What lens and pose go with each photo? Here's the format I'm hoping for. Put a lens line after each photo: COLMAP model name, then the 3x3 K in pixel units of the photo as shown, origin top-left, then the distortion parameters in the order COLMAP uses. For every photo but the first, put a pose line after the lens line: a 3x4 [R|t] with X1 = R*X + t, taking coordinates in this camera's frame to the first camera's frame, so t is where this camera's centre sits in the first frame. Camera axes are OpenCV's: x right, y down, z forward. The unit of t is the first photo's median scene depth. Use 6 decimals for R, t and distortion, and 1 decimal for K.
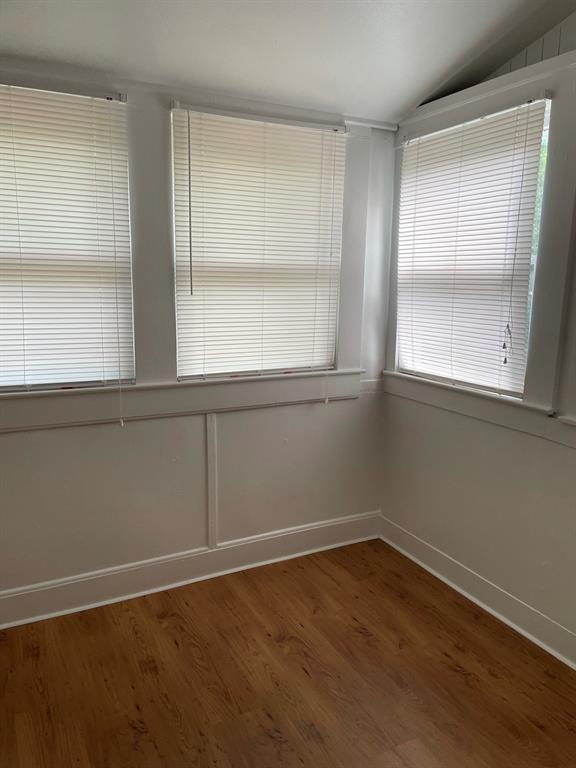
lens RADIAL K [[578.3, 0, 288.9], [0, 578.3, 400.6], [0, 0, 1]] dist [0.099084, -0.132456]
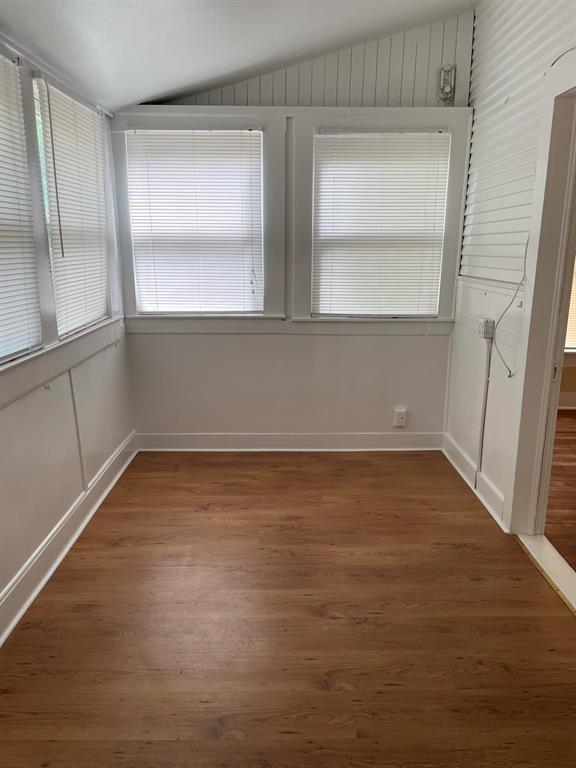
lens RADIAL K [[578.3, 0, 288.9], [0, 578.3, 400.6], [0, 0, 1]] dist [0.099084, -0.132456]
pose [[0.463411, -0.245646, 0.851416, -0.943457], [0.186660, 0.966312, 0.177199, -0.038995], [-0.866261, 0.076809, 0.493651, 0.125131]]
